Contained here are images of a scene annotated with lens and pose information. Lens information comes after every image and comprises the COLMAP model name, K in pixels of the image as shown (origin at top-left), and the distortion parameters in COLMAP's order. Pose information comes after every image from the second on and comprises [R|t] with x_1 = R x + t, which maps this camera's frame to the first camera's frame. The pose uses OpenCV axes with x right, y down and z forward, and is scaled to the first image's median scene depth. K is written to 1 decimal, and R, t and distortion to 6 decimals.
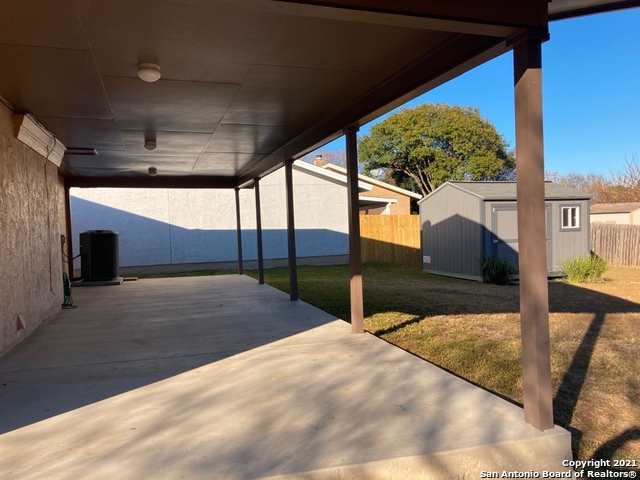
lens RADIAL K [[527.5, 0, 320.0], [0, 527.5, 240.0], [0, 0, 1]] dist [0.005767, -0.000366]
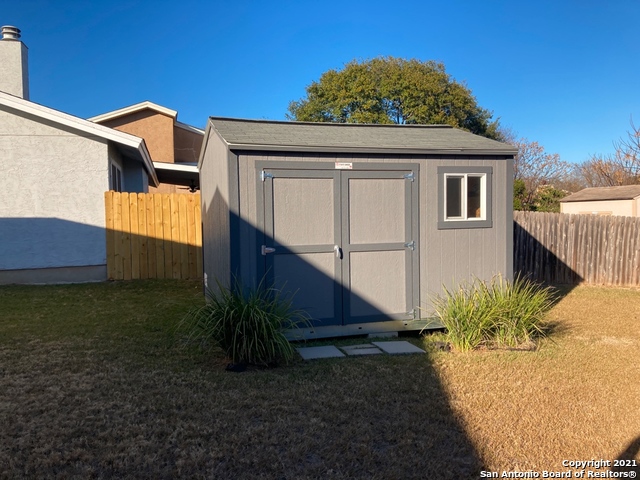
lens RADIAL K [[527.5, 0, 320.0], [0, 527.5, 240.0], [0, 0, 1]] dist [0.005767, -0.000366]
pose [[0.999388, 0.011193, -0.033153, 0.324642], [-0.010604, 0.999784, 0.017899, -0.011622], [0.033346, -0.017536, 0.999290, 0.486550]]
